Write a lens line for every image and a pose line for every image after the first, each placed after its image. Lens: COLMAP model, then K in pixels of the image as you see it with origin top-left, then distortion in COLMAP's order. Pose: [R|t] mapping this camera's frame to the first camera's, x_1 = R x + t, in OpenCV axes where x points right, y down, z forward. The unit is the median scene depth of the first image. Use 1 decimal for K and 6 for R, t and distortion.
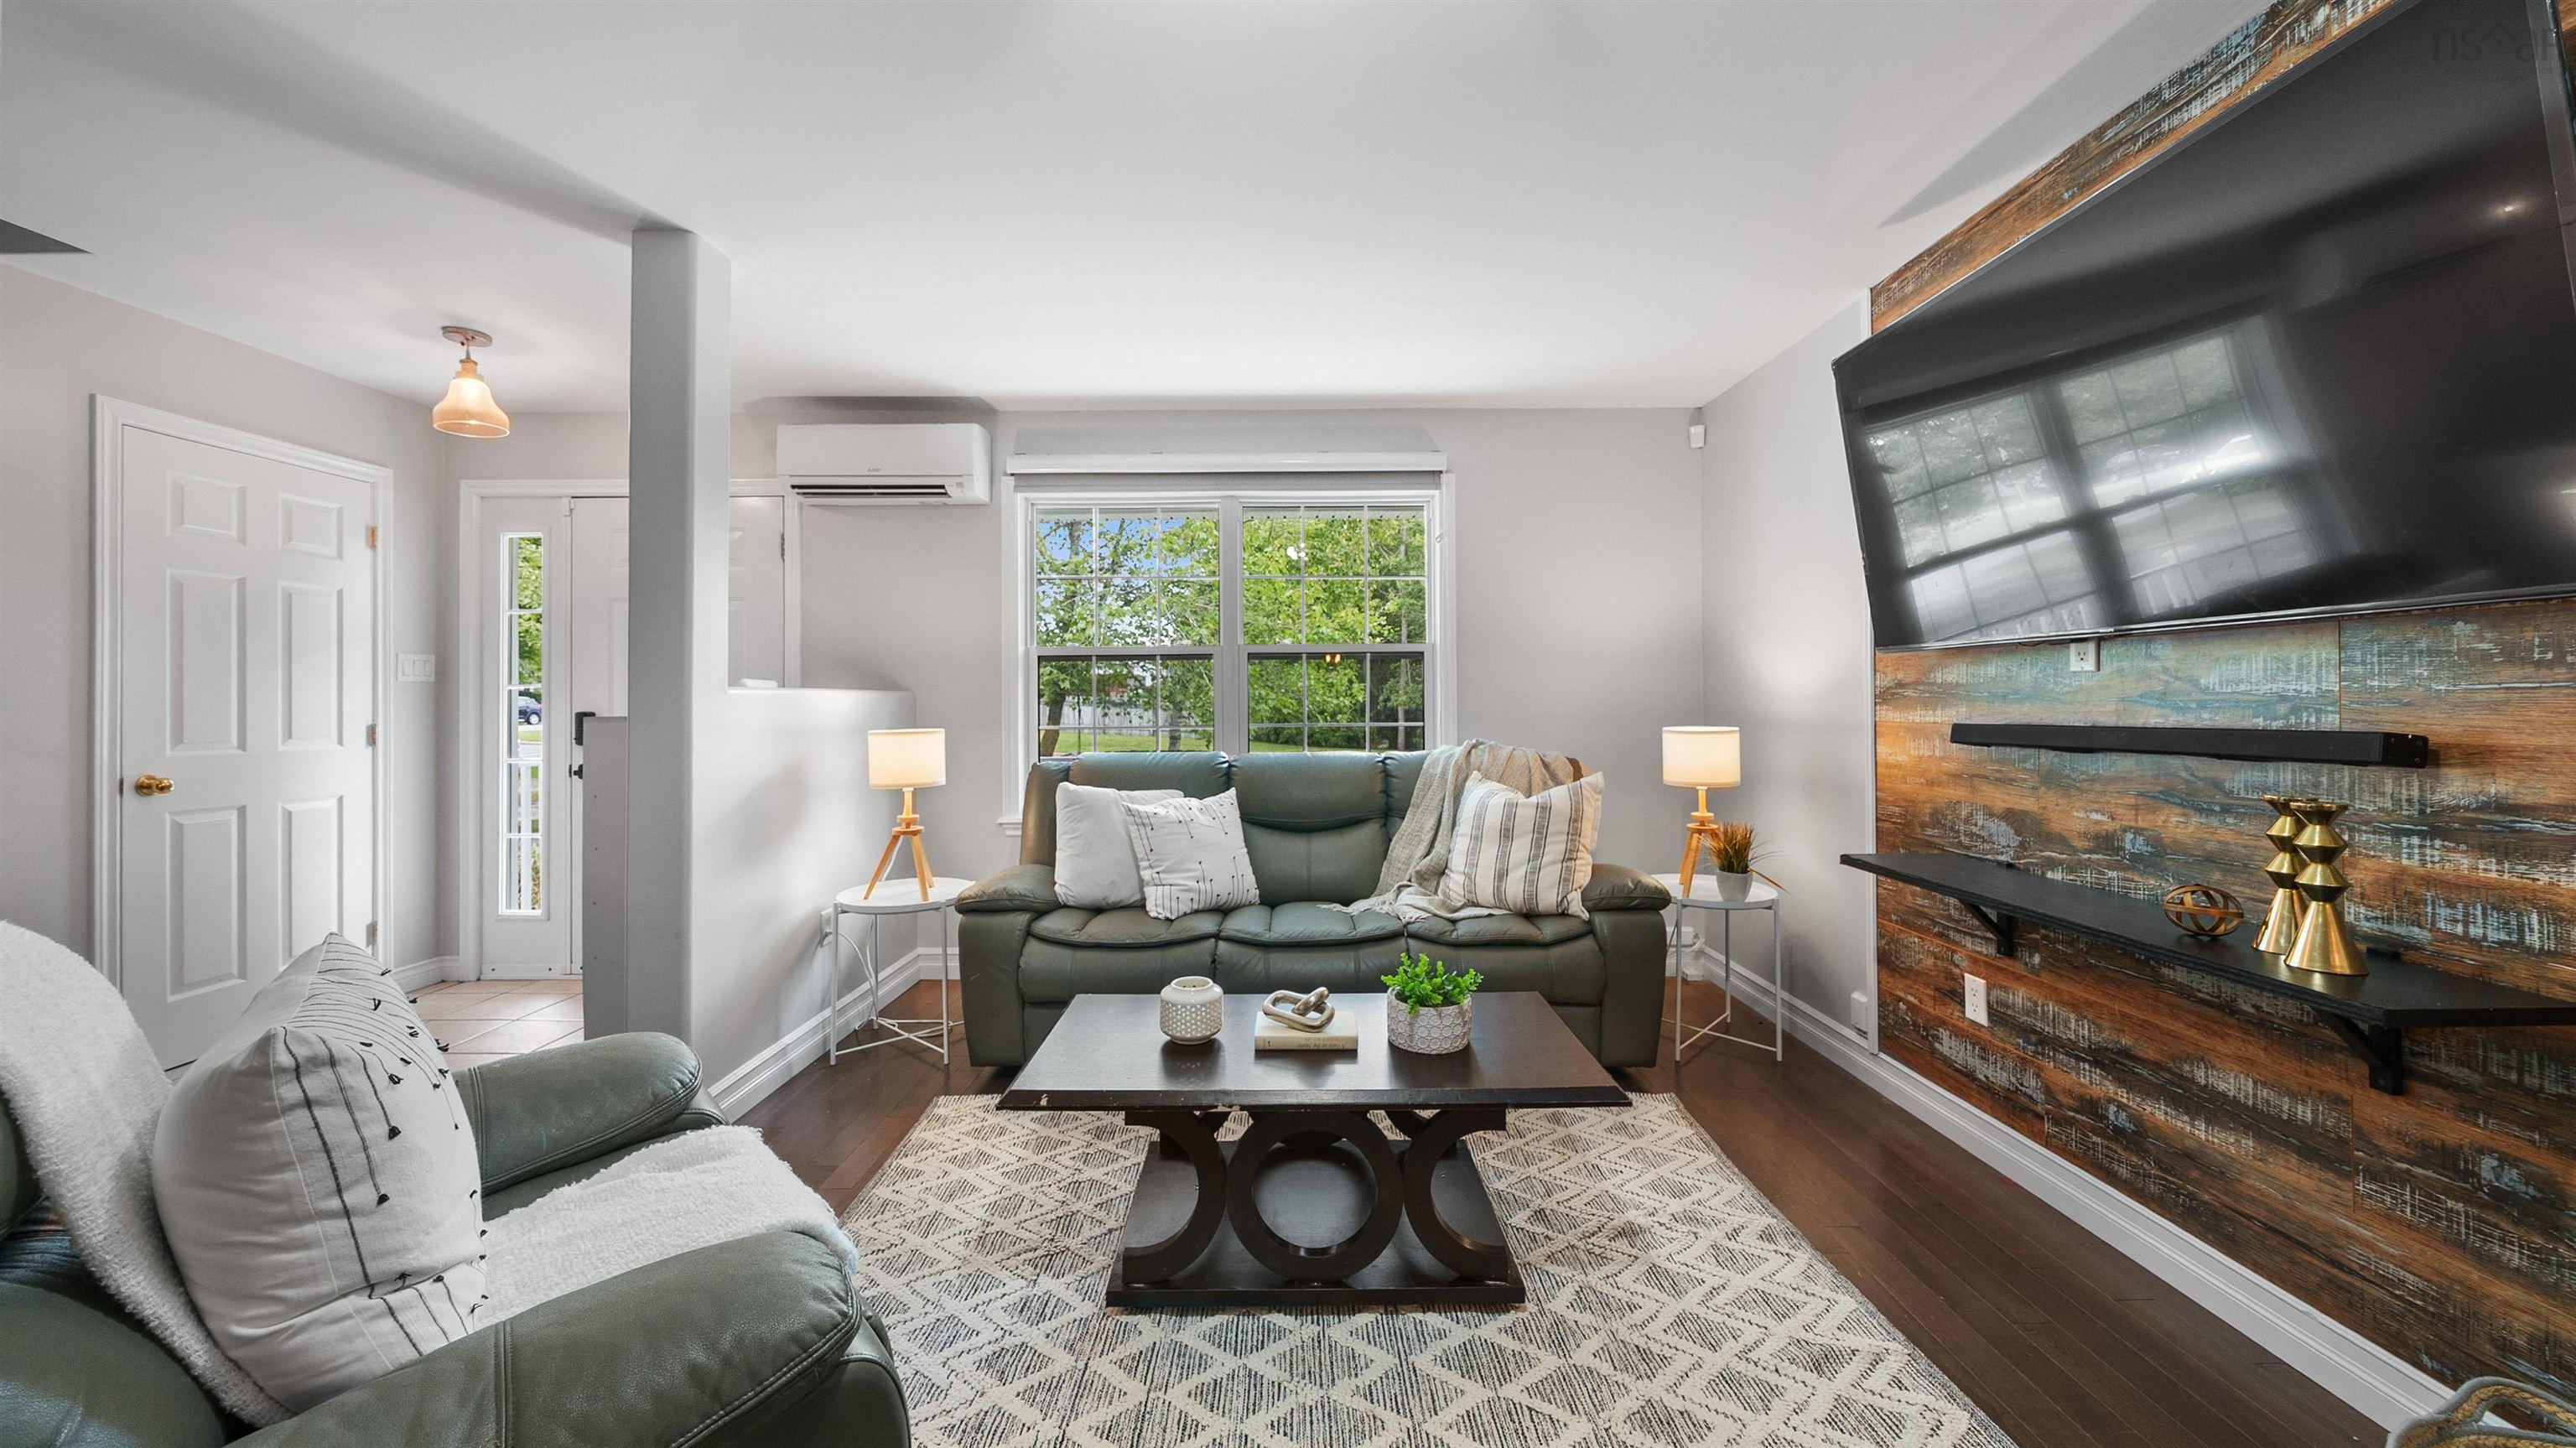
lens RADIAL K [[908.7, 0, 1284.7], [0, 908.7, 696.5], [0, 0, 1]] dist [0.000358, -0.000027]
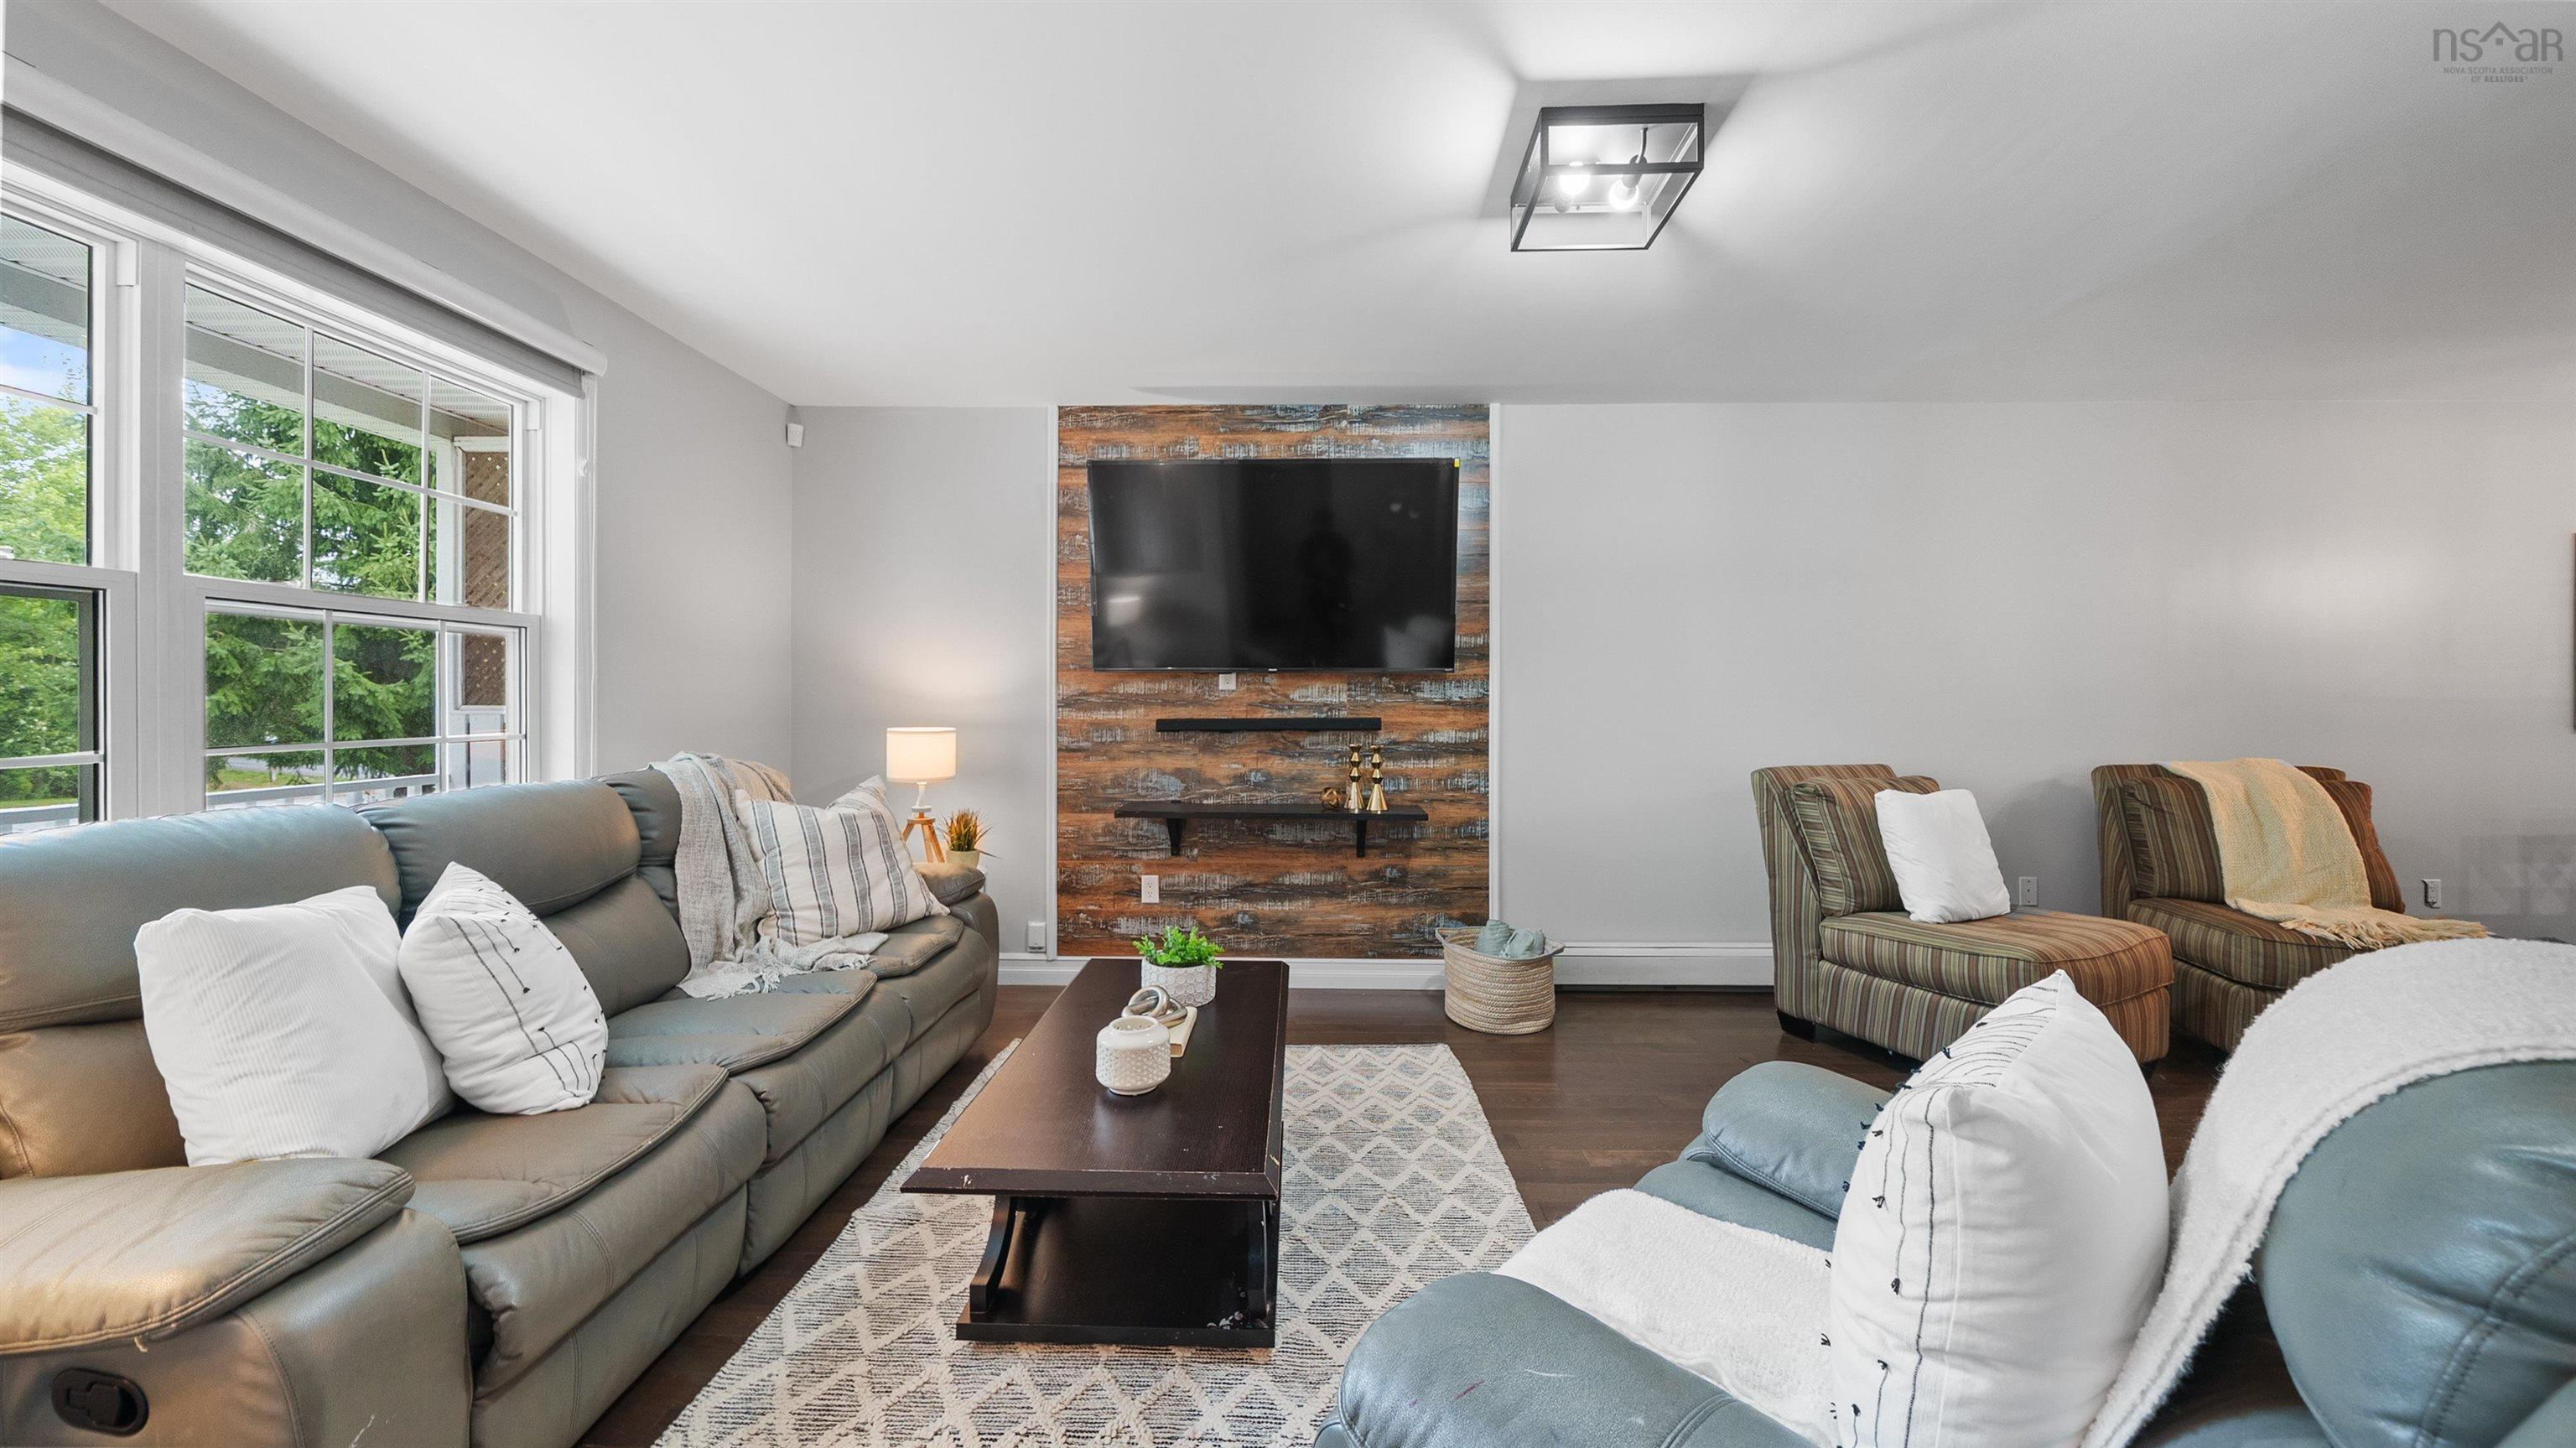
lens RADIAL K [[902.9, 0, 1289.6], [0, 902.9, 711.3], [0, 0, 1]] dist [-0.000524, -0.000105]
pose [[0.009750, -0.002773, 0.999949, -0.961535], [-0.008853, 0.999957, 0.002859, 0.010718], [-0.999913, -0.008881, 0.009725, 0.839147]]
